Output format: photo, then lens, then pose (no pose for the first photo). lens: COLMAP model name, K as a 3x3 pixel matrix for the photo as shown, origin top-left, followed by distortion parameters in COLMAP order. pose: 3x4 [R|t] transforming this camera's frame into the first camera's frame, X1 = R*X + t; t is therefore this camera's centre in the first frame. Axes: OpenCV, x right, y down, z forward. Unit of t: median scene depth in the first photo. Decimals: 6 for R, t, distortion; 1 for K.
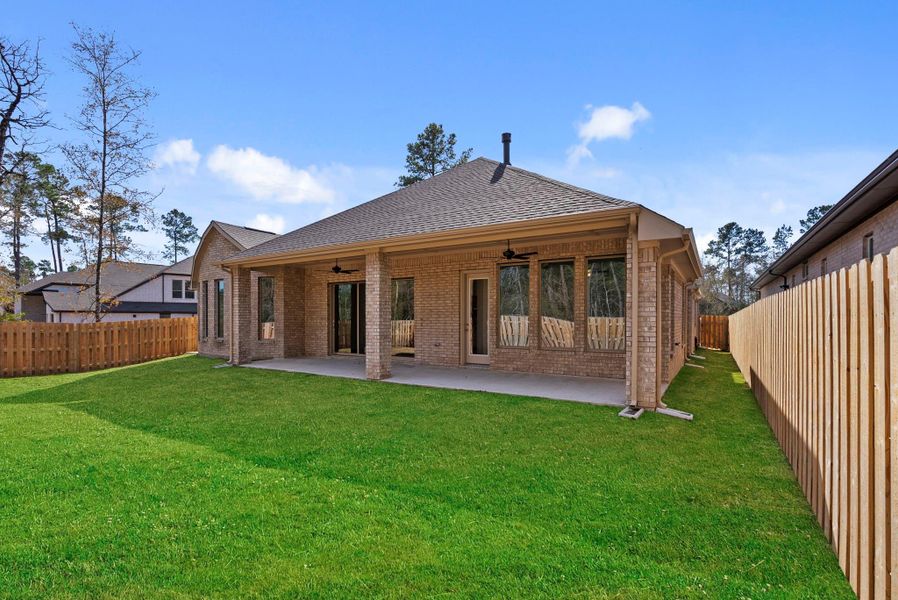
lens RADIAL K [[409.2, 0, 449.5], [0, 409.2, 309.3], [0, 0, 1]] dist [0.001658, 0.000026]
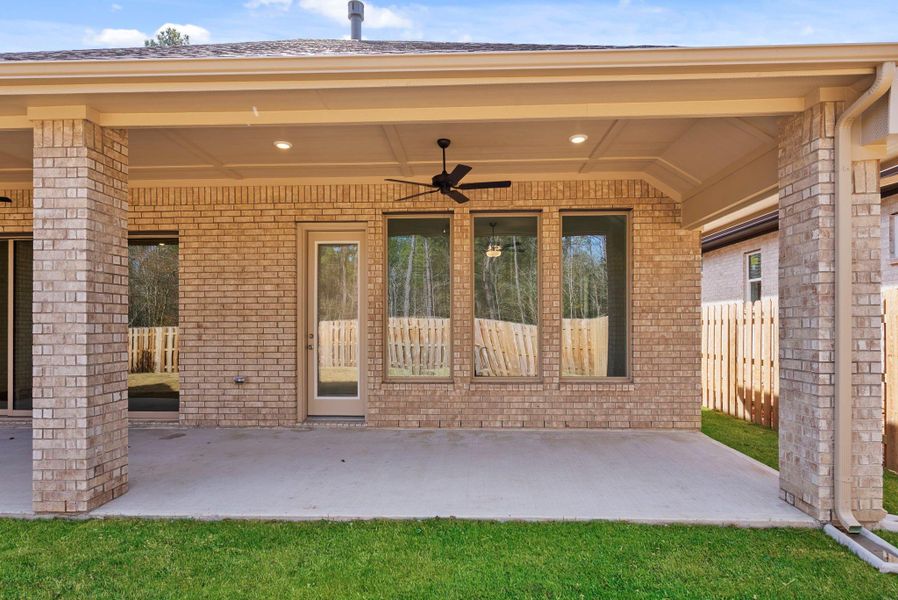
lens RADIAL K [[469.6, 0, 456.5], [0, 469.6, 315.1], [0, 0, 1]] dist [0.000024, 0.001357]
pose [[0.864658, 0.005825, 0.502328, -0.103152], [-0.007549, 0.999971, 0.001399, 0.012633], [-0.502305, -0.005002, 0.864676, 0.520879]]
